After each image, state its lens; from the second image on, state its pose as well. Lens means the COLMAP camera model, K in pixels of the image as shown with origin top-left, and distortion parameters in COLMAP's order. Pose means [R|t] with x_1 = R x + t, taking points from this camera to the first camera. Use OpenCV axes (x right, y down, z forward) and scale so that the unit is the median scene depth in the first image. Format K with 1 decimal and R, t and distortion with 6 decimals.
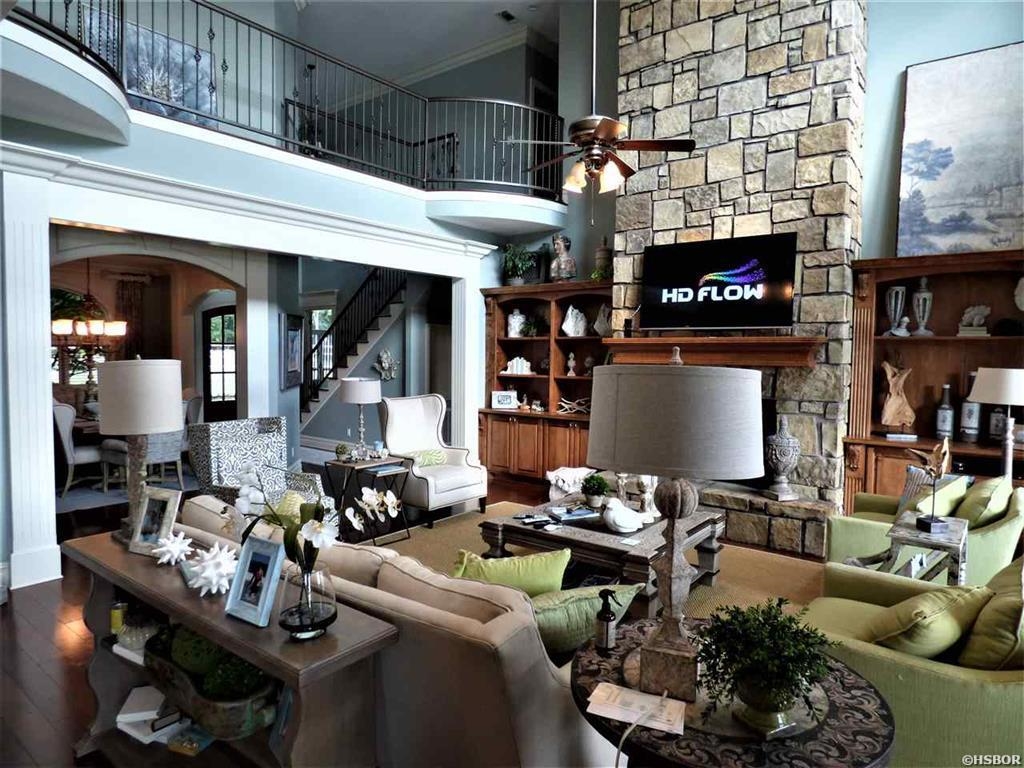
lens RADIAL K [[626.8, 0, 512.7], [0, 626.8, 380.7], [0, 0, 1]] dist [-0.010441, -0.002302]
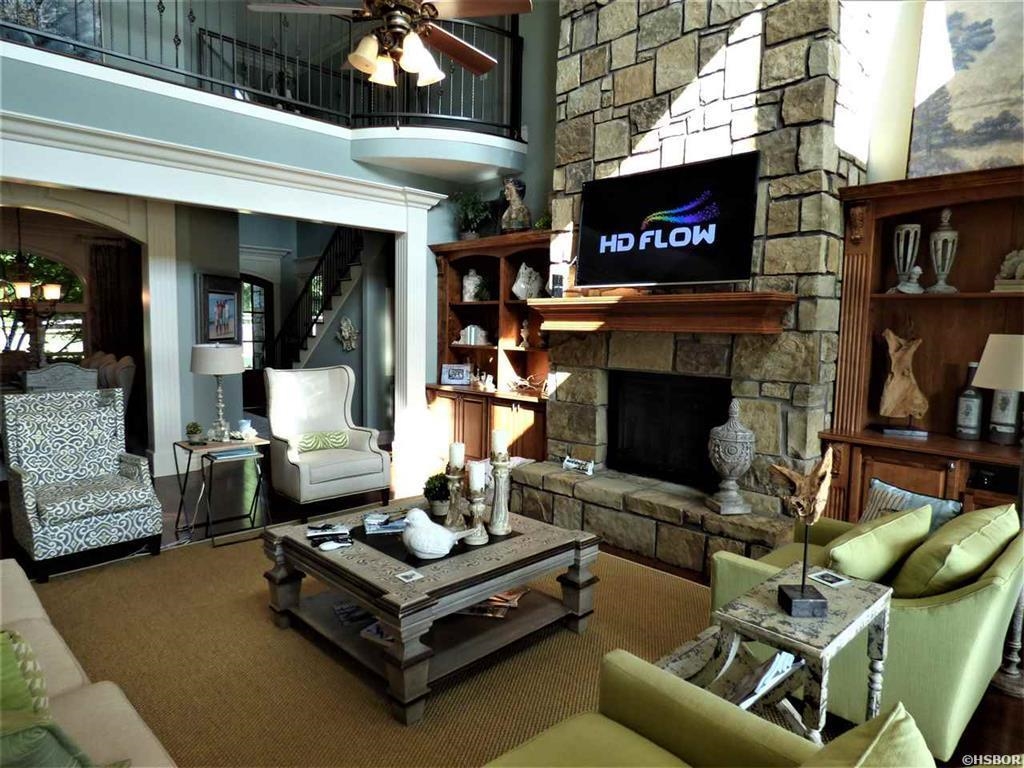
lens RADIAL K [[626.8, 0, 512.7], [0, 626.8, 380.7], [0, 0, 1]] dist [-0.010441, -0.002302]
pose [[0.991129, 0.018444, -0.131614, 0.260803], [-0.013484, 0.999169, 0.038477, 0.007187], [0.132214, -0.036361, 0.990554, 0.220903]]
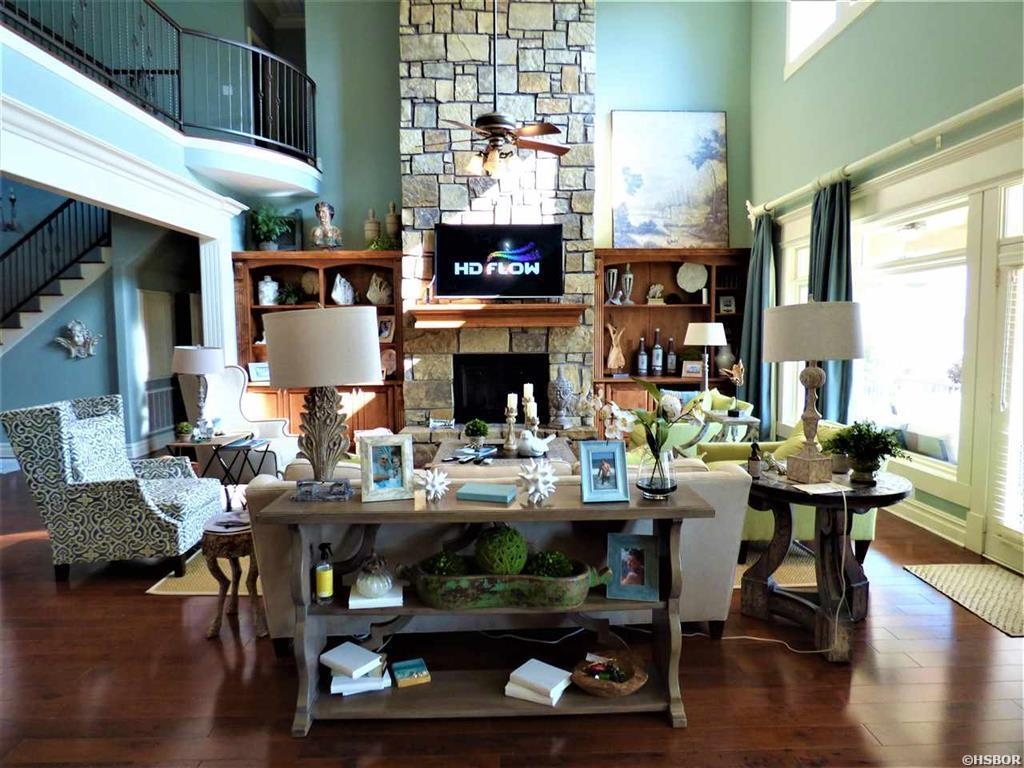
lens RADIAL K [[626.8, 0, 512.7], [0, 626.8, 380.7], [0, 0, 1]] dist [-0.010441, -0.002302]
pose [[0.782040, -0.064604, 0.619871, -0.445013], [0.042535, 0.997826, 0.050333, 0.018422], [-0.621775, -0.012996, 0.783088, 0.033942]]
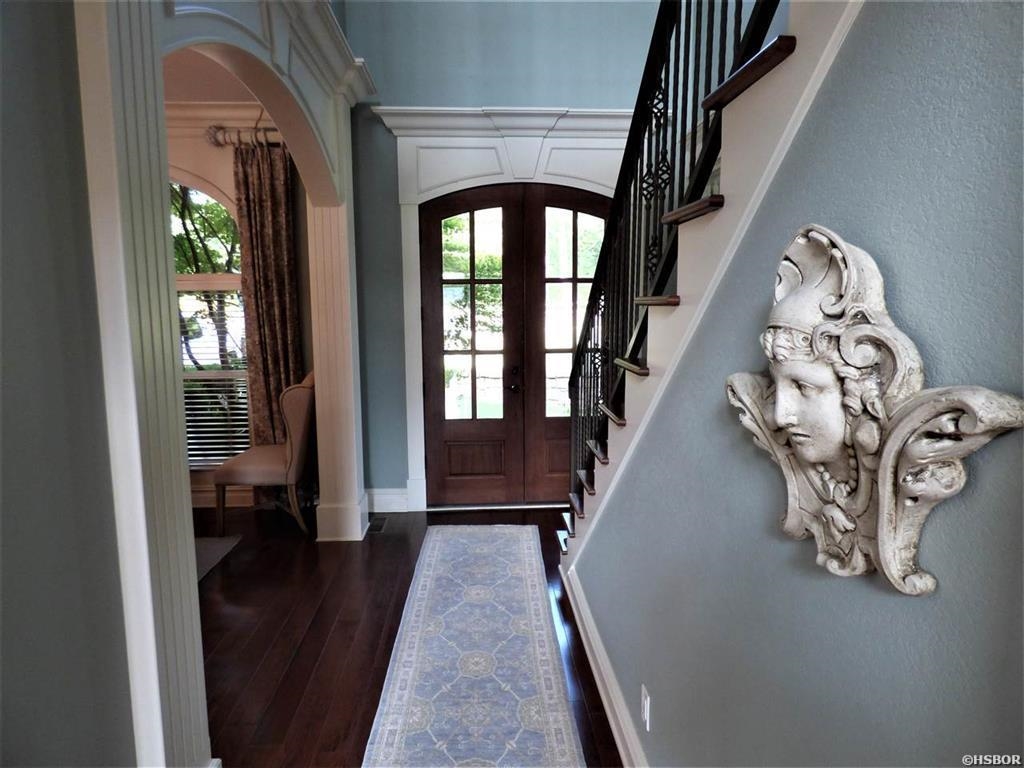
lens RADIAL K [[626.8, 0, 512.7], [0, 626.8, 380.7], [0, 0, 1]] dist [-0.010441, -0.002302]
pose [[0.655232, 0.078346, -0.751354, -0.274699], [-0.023714, 0.996251, 0.083202, -0.059698], [0.755055, -0.036699, 0.654633, 1.517670]]
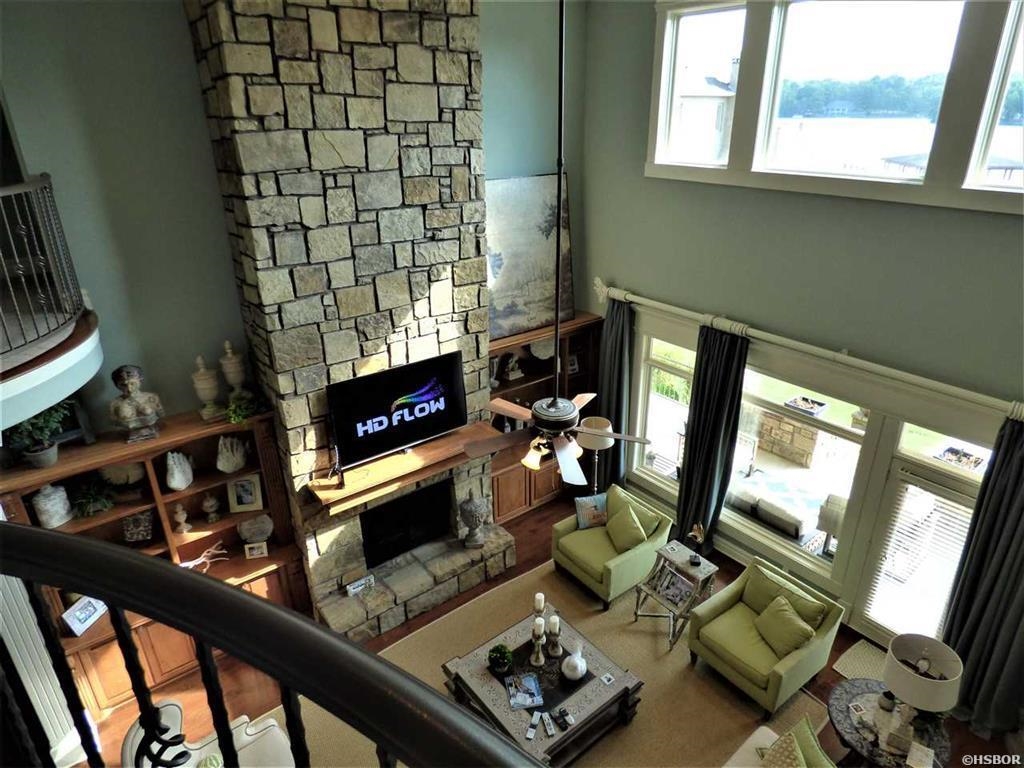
lens RADIAL K [[626.8, 0, 512.7], [0, 626.8, 380.7], [0, 0, 1]] dist [-0.010441, -0.002302]
pose [[0.246457, -0.403702, 0.881069, -0.561418], [0.054822, 0.913464, 0.403210, -0.633250], [-0.967602, -0.051072, 0.247262, 0.595934]]
